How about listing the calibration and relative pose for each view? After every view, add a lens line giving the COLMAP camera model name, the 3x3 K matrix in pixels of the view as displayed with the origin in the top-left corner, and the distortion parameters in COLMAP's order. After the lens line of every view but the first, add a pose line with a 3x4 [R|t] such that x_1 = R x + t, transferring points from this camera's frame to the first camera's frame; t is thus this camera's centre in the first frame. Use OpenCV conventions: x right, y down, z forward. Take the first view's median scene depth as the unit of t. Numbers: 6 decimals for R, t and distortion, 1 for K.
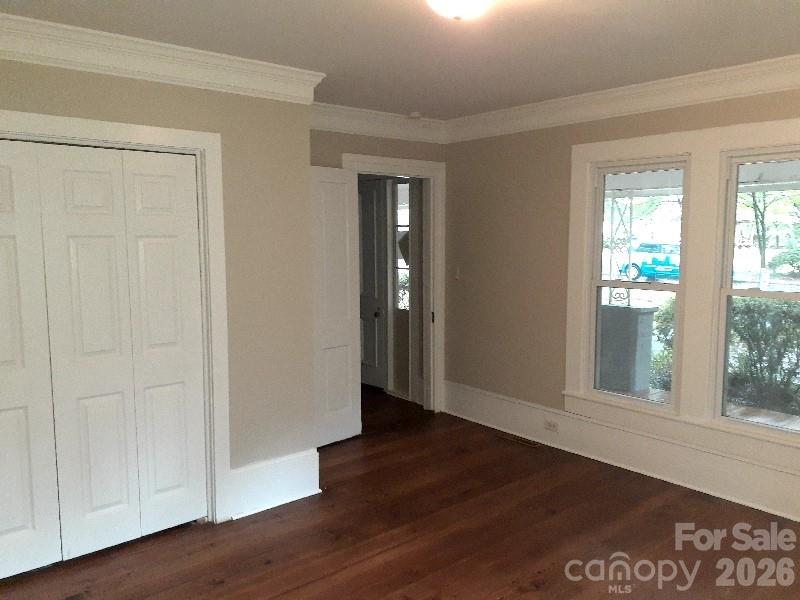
lens RADIAL K [[636.6, 0, 400.0], [0, 636.6, 300.0], [0, 0, 1]] dist [0.003513, 0.001249]
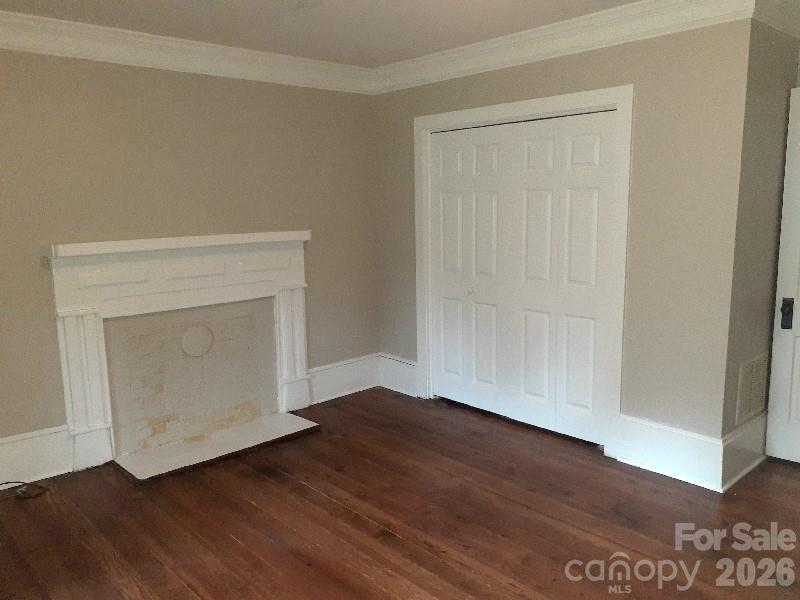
lens RADIAL K [[636.6, 0, 400.0], [0, 636.6, 300.0], [0, 0, 1]] dist [0.003513, 0.001249]
pose [[0.041755, 0.172311, -0.984157, 0.726585], [-0.081793, 0.982300, 0.168516, -0.064088], [0.995774, 0.073461, 0.055110, 0.573383]]
